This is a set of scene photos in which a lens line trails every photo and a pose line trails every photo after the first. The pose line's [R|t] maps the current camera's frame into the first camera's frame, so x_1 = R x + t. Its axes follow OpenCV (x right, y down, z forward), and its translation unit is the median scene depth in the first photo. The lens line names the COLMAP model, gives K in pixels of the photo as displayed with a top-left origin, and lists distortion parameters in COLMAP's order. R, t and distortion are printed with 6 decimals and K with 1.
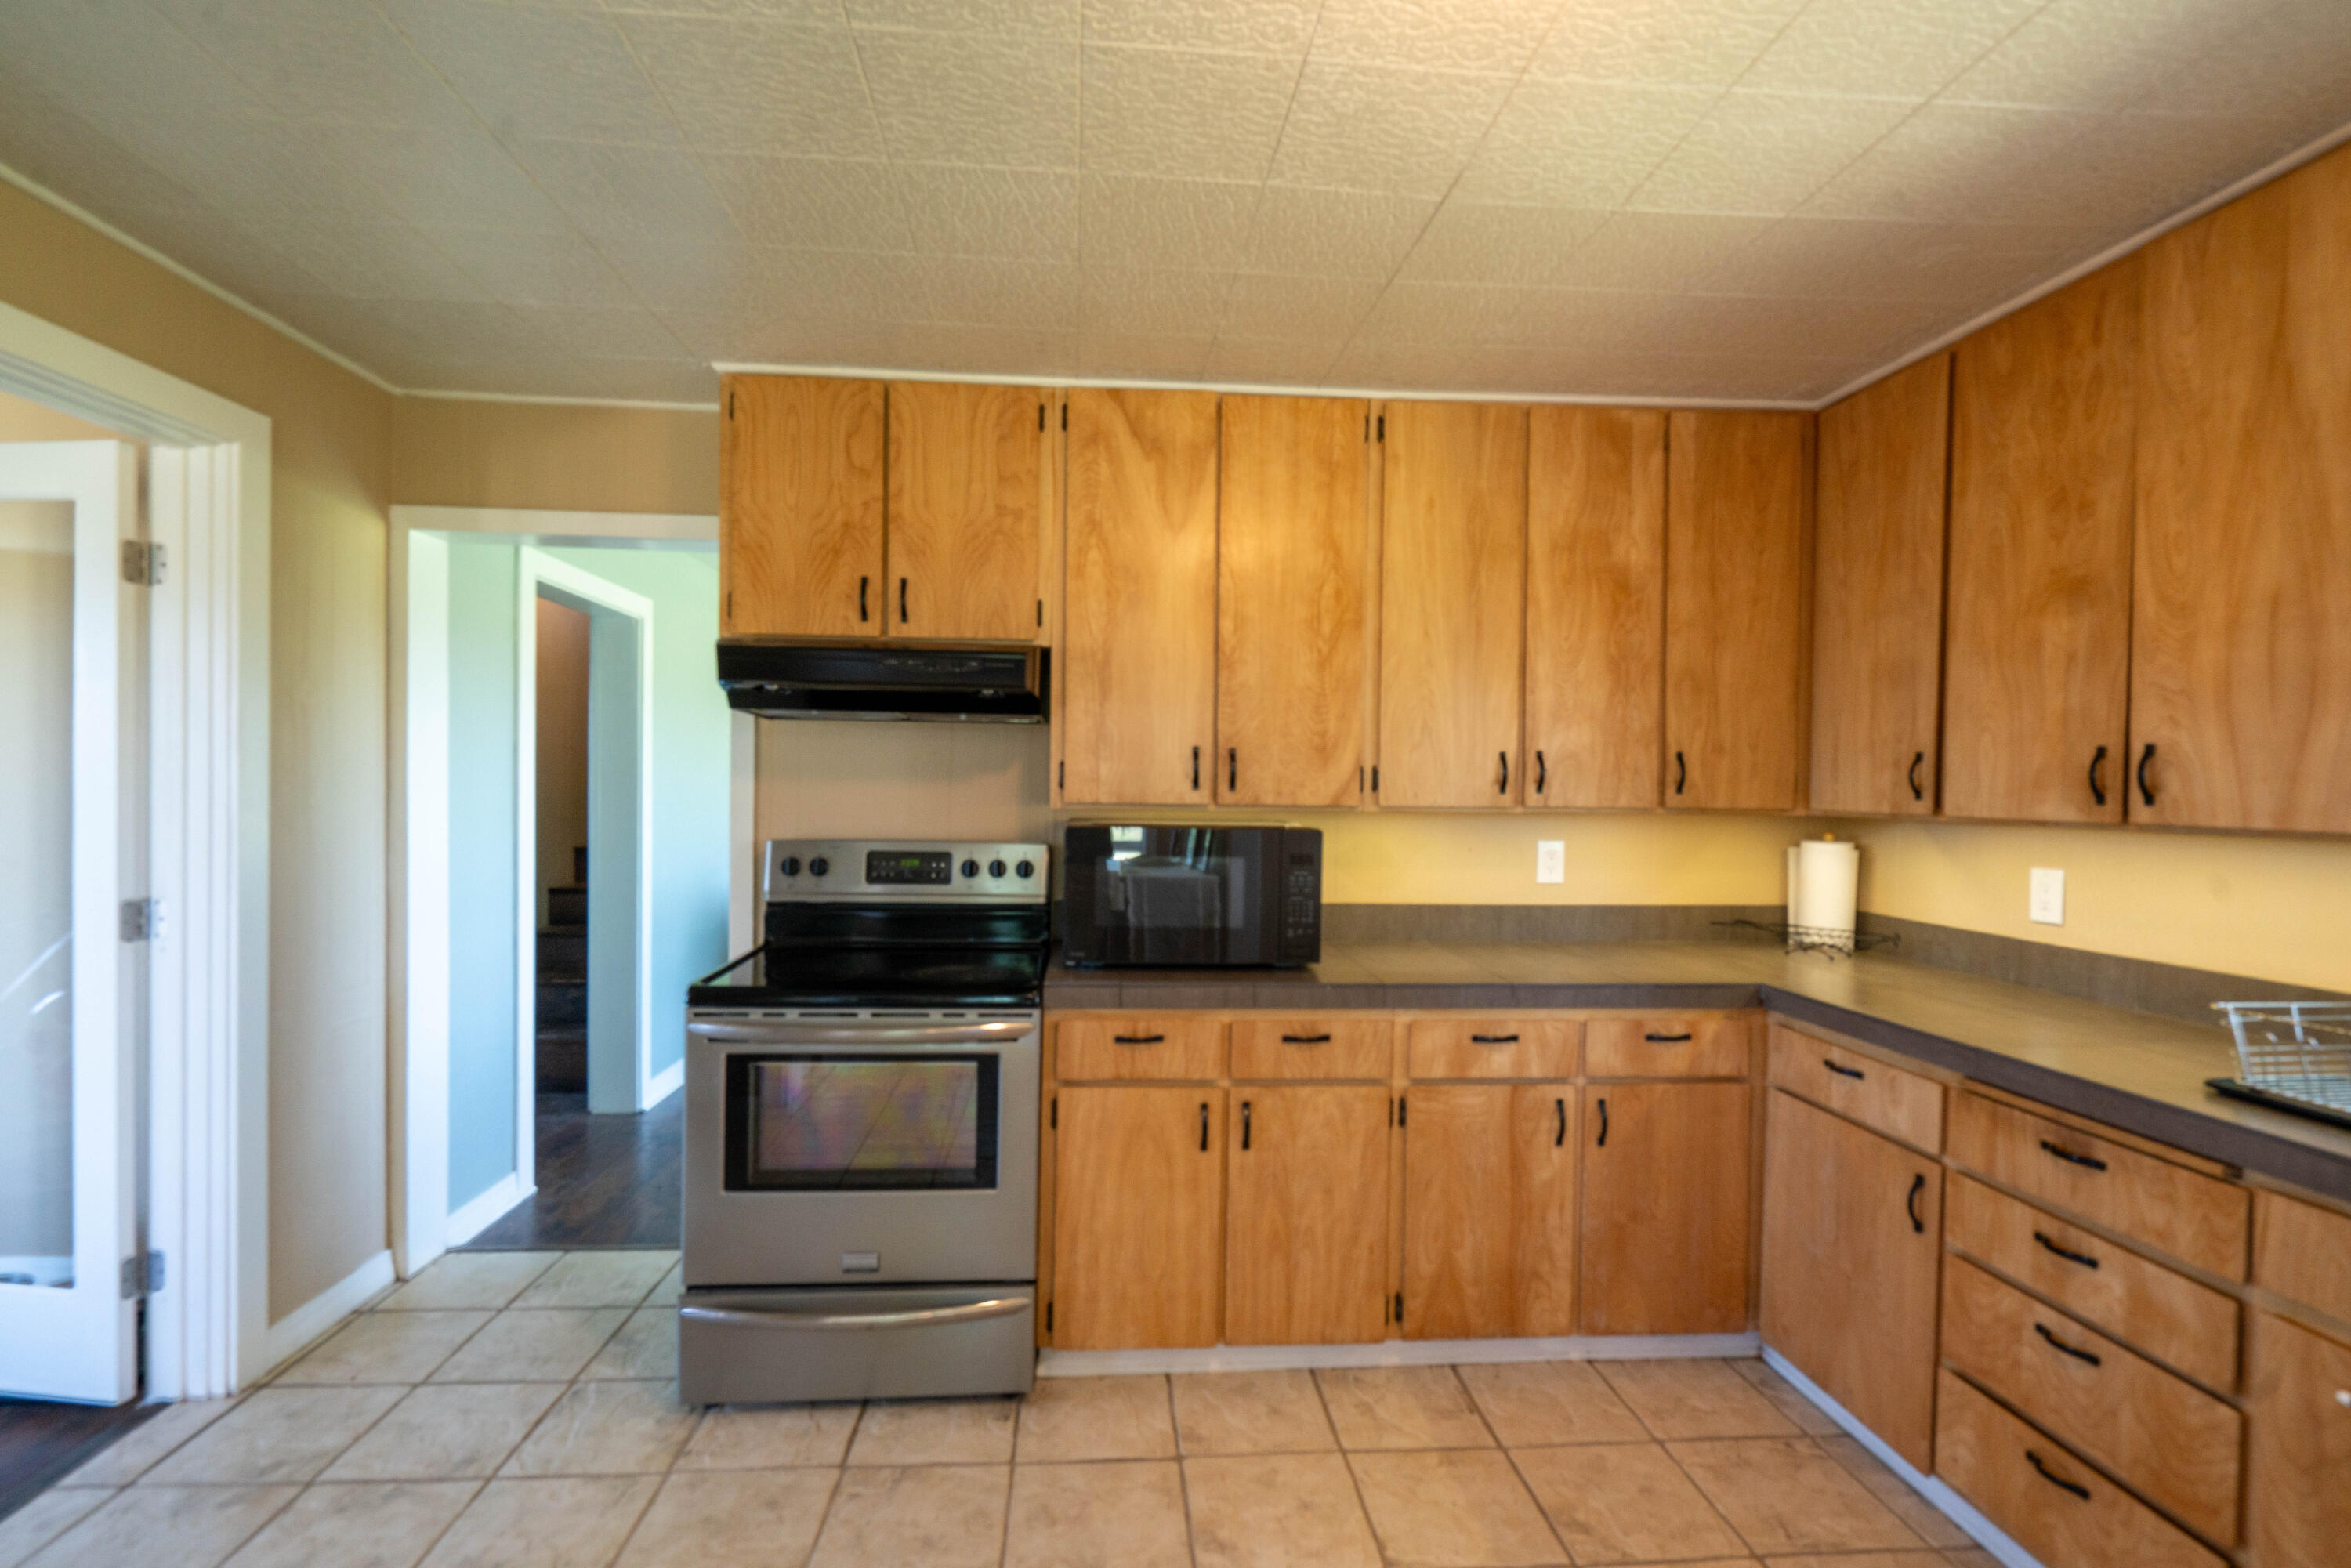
lens RADIAL K [[1063.3, 0, 1160.5], [0, 1063.3, 788.3], [0, 0, 1]] dist [-0.004790, 0.001340]
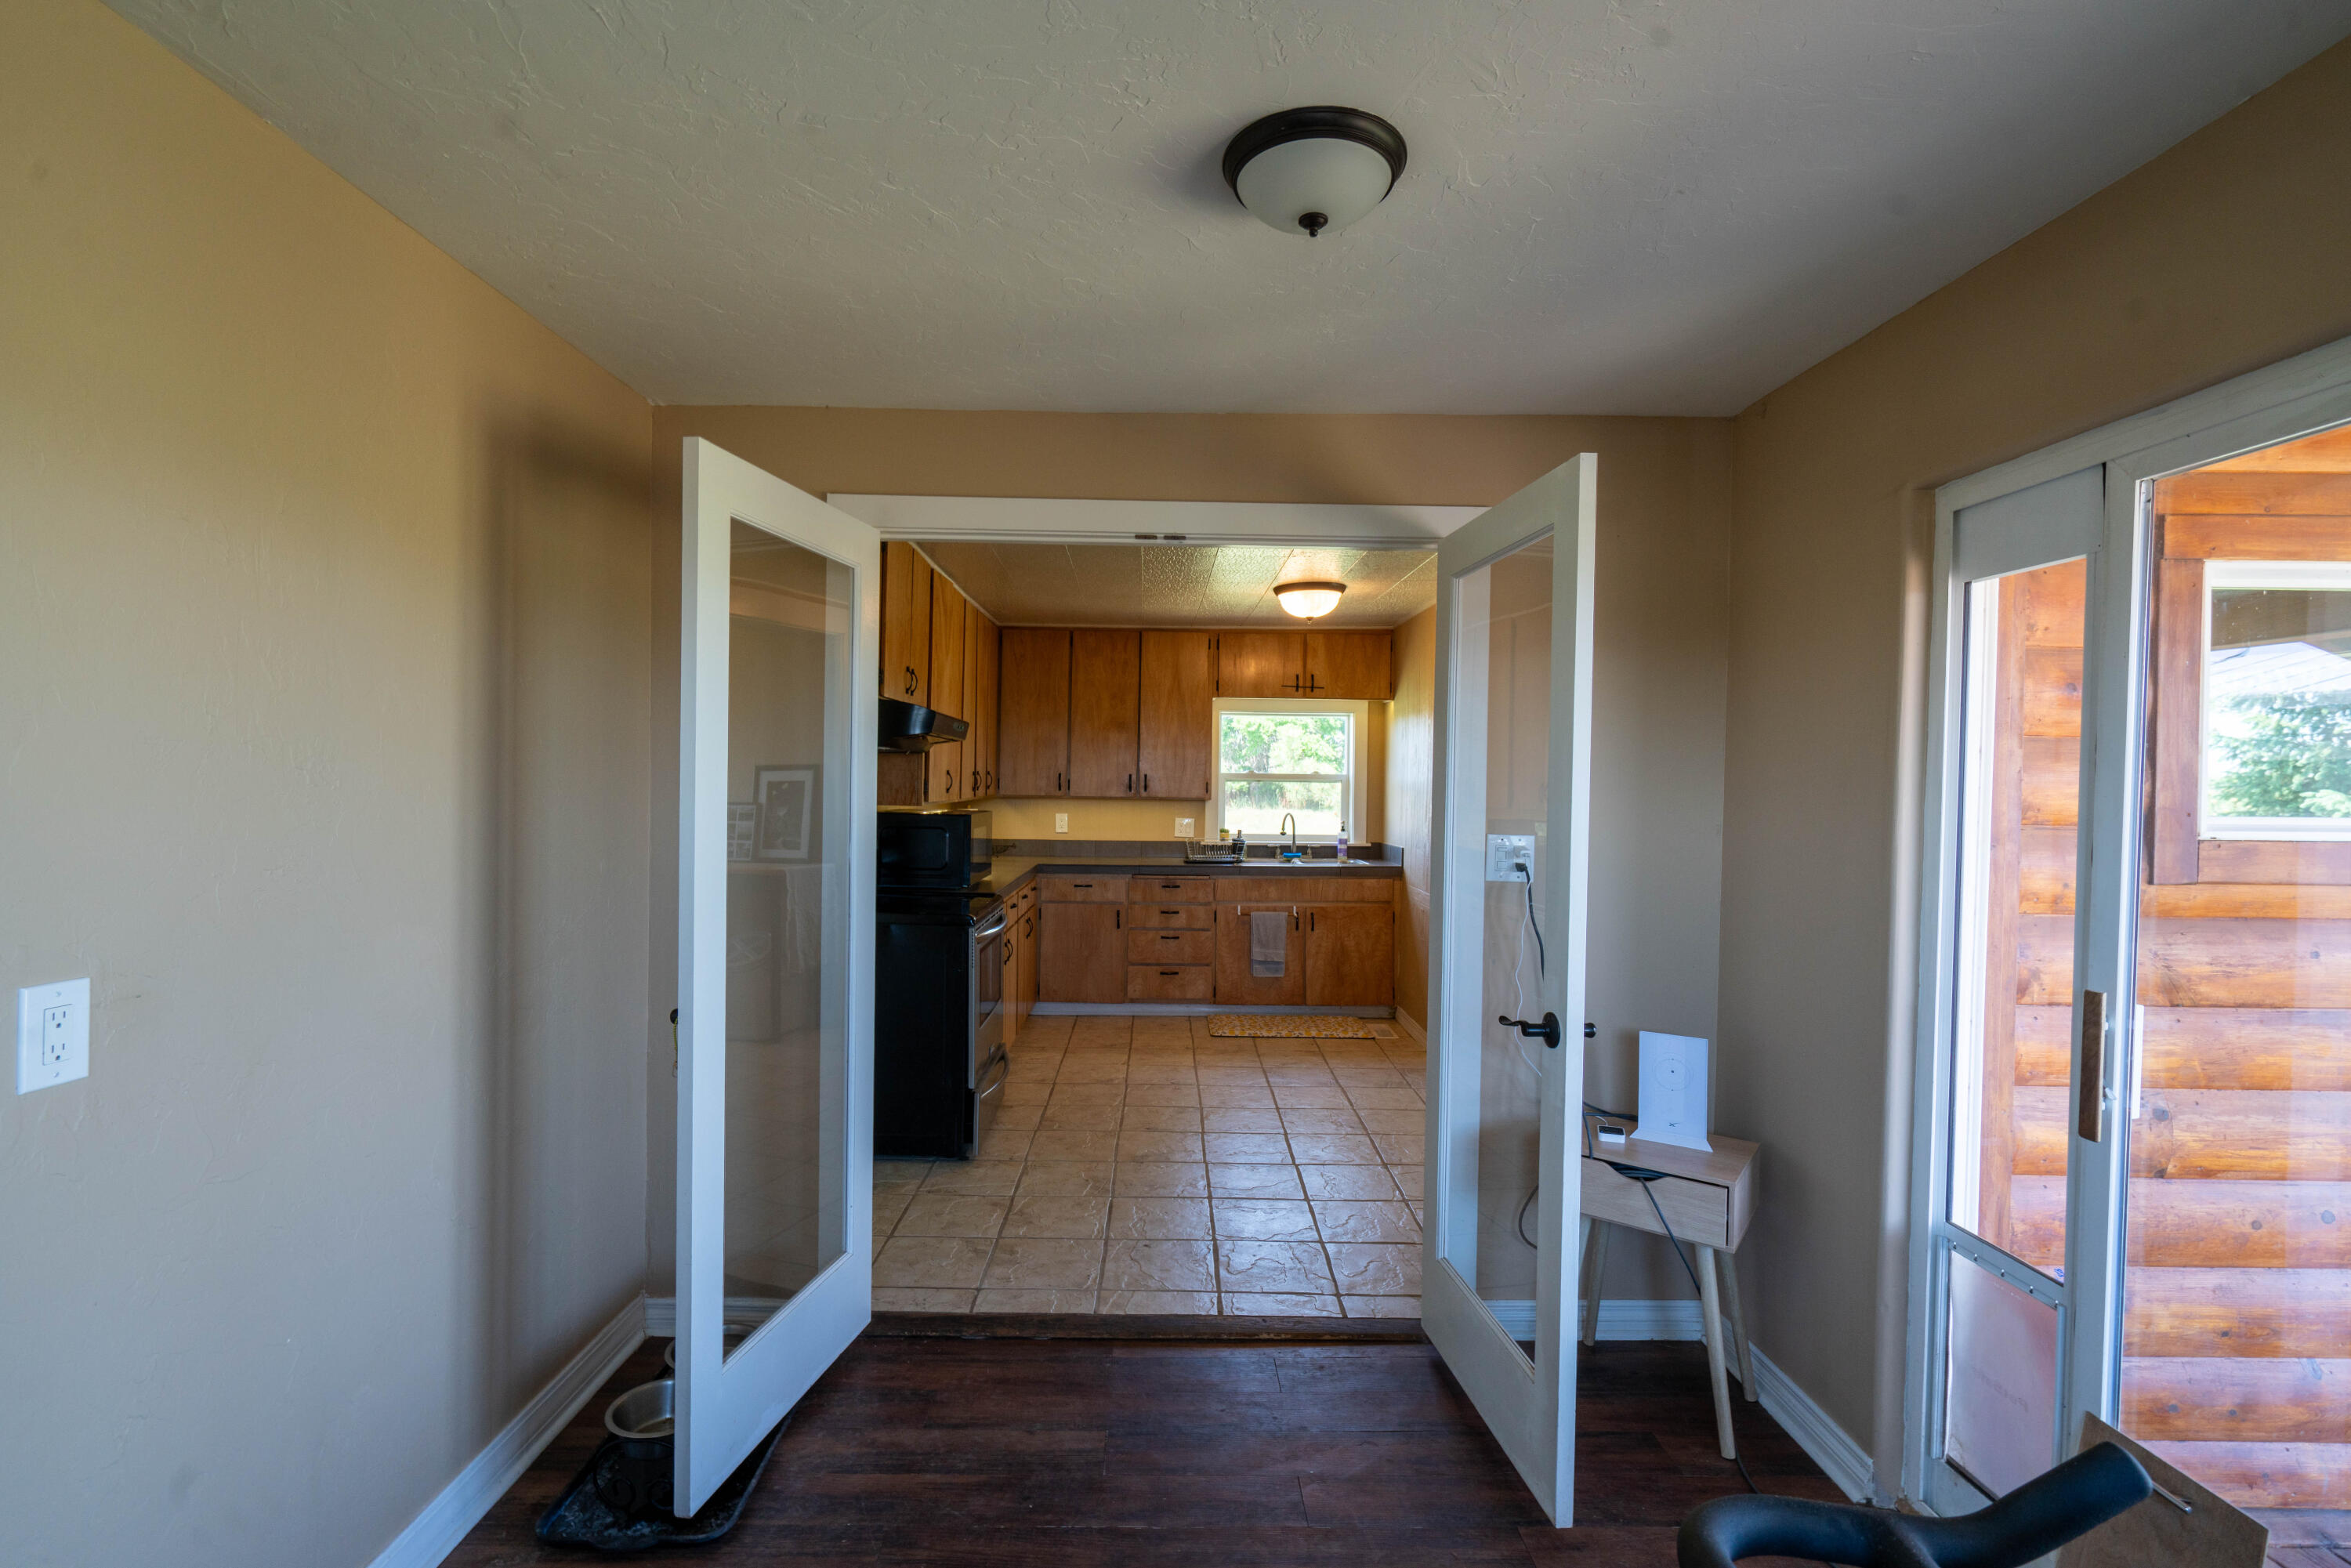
lens RADIAL K [[1063.3, 0, 1172.2], [0, 1063.3, 792.0], [0, 0, 1]] dist [-0.004790, 0.001340]
pose [[0.058635, -0.022956, 0.998016, -2.172562], [-0.005992, 0.999709, 0.023347, -0.055461], [-0.998262, -0.007349, 0.058480, 0.590219]]
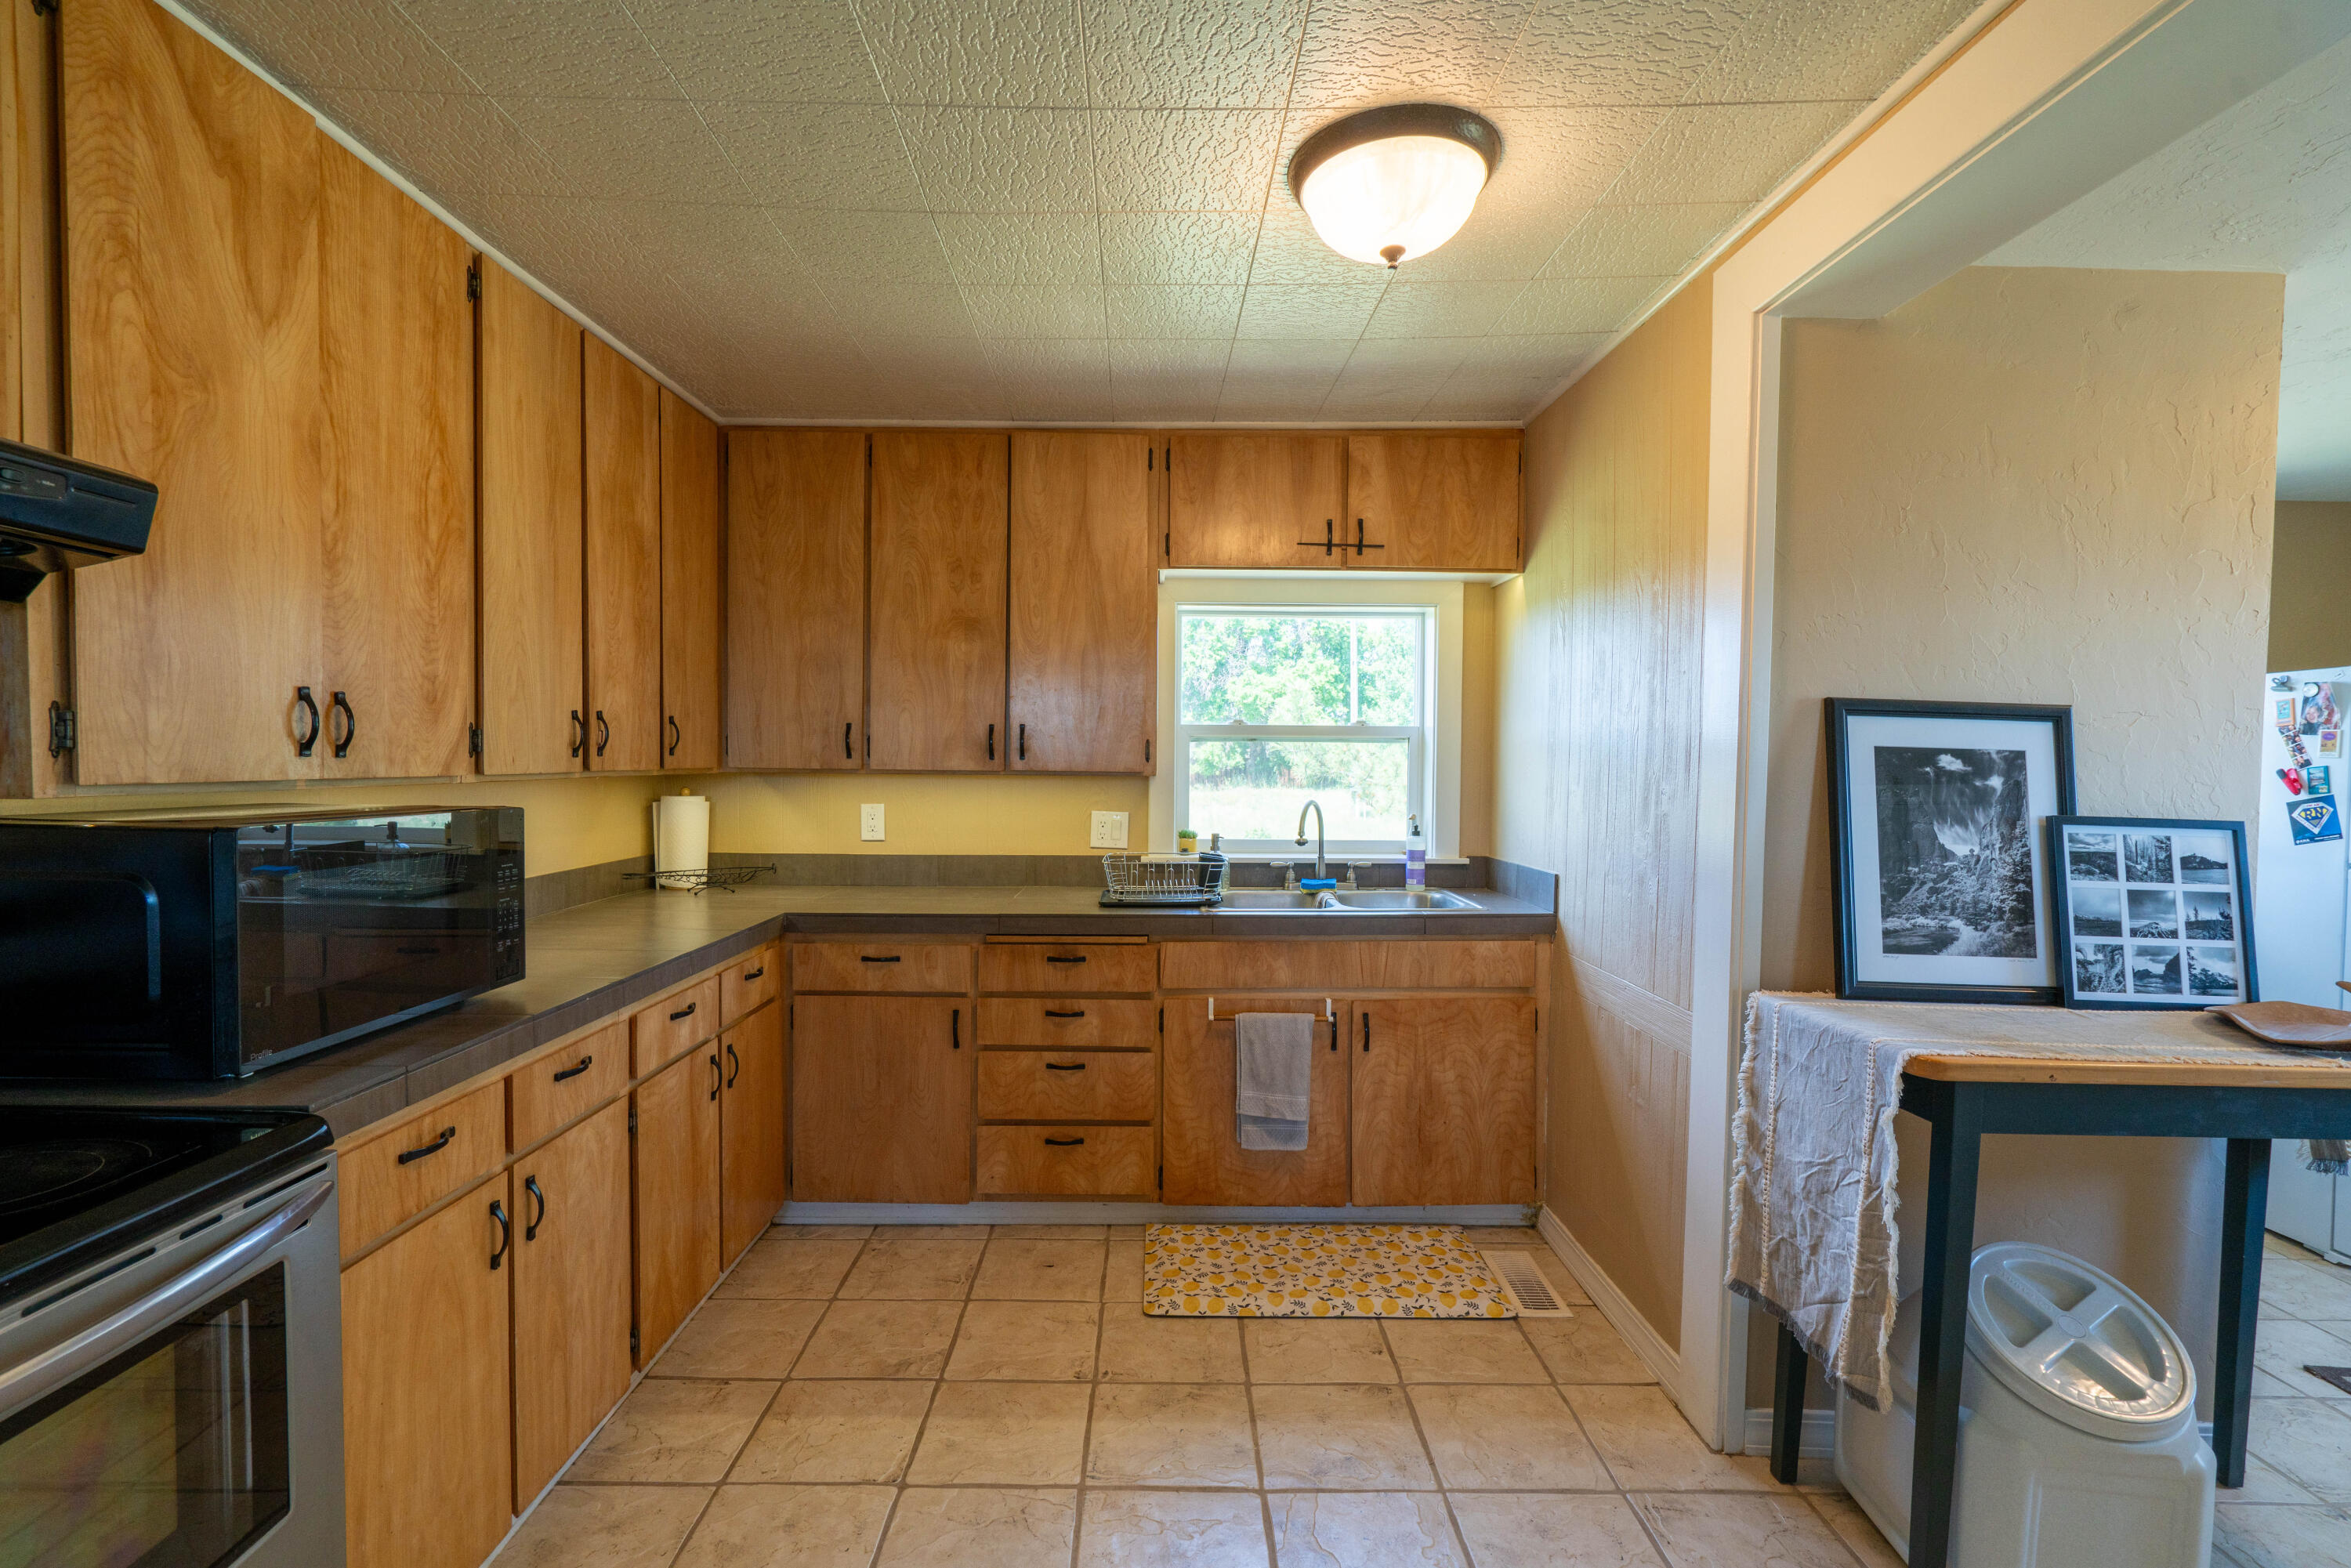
lens RADIAL K [[1063.3, 0, 1165.1], [0, 1063.3, 791.6], [0, 0, 1]] dist [-0.004790, 0.001340]
pose [[0.061470, -0.043890, 0.997143, -0.665930], [-0.000773, 0.999030, 0.044021, -0.007277], [-0.998109, -0.003477, 0.061377, 0.551980]]
